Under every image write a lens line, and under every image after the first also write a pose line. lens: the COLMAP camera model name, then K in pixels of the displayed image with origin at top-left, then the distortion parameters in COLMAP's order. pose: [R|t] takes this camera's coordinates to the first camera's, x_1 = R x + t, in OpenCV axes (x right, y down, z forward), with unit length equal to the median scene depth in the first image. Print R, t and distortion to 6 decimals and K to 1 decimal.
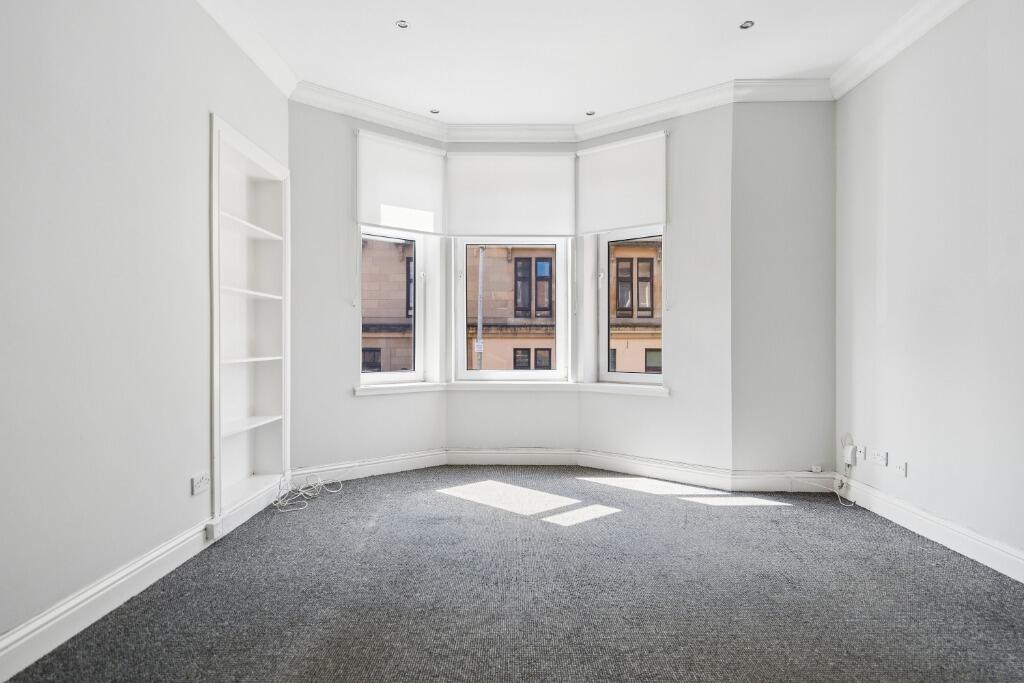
lens RADIAL K [[570.7, 0, 512.5], [0, 570.7, 338.2], [0, 0, 1]] dist [0.003779, 0.001452]
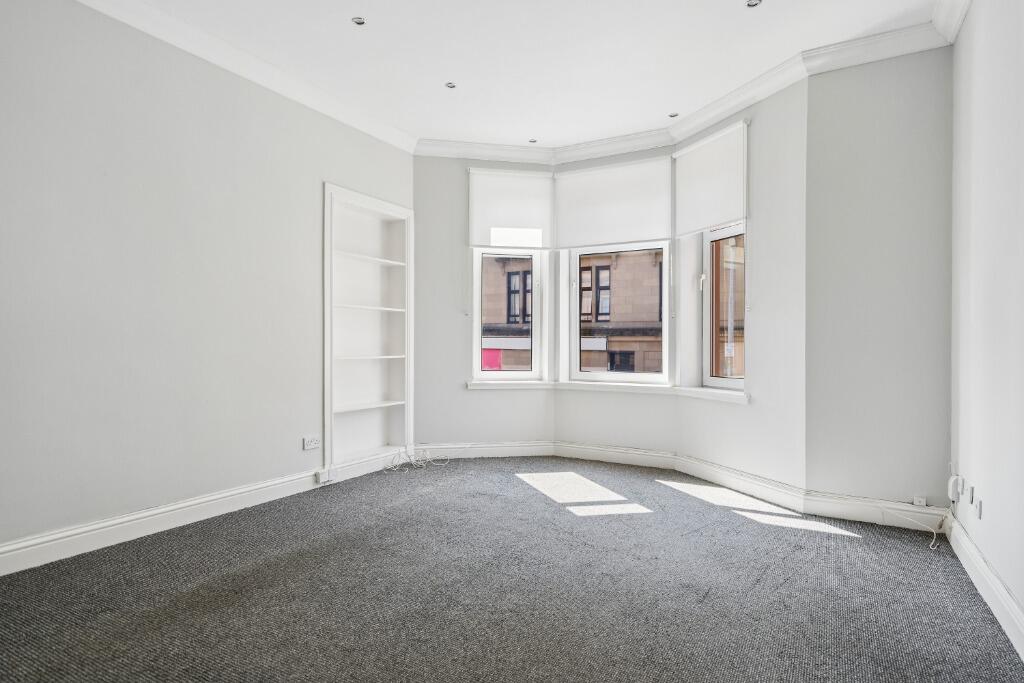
lens RADIAL K [[558.6, 0, 512.0], [0, 558.6, 341.5], [0, 0, 1]] dist [0.002847, 0.000089]
pose [[0.872466, 0.000498, -0.488674, 0.380364], [-0.000698, 1.000000, -0.000226, 0.000260], [0.488674, 0.000538, 0.872466, 0.014852]]
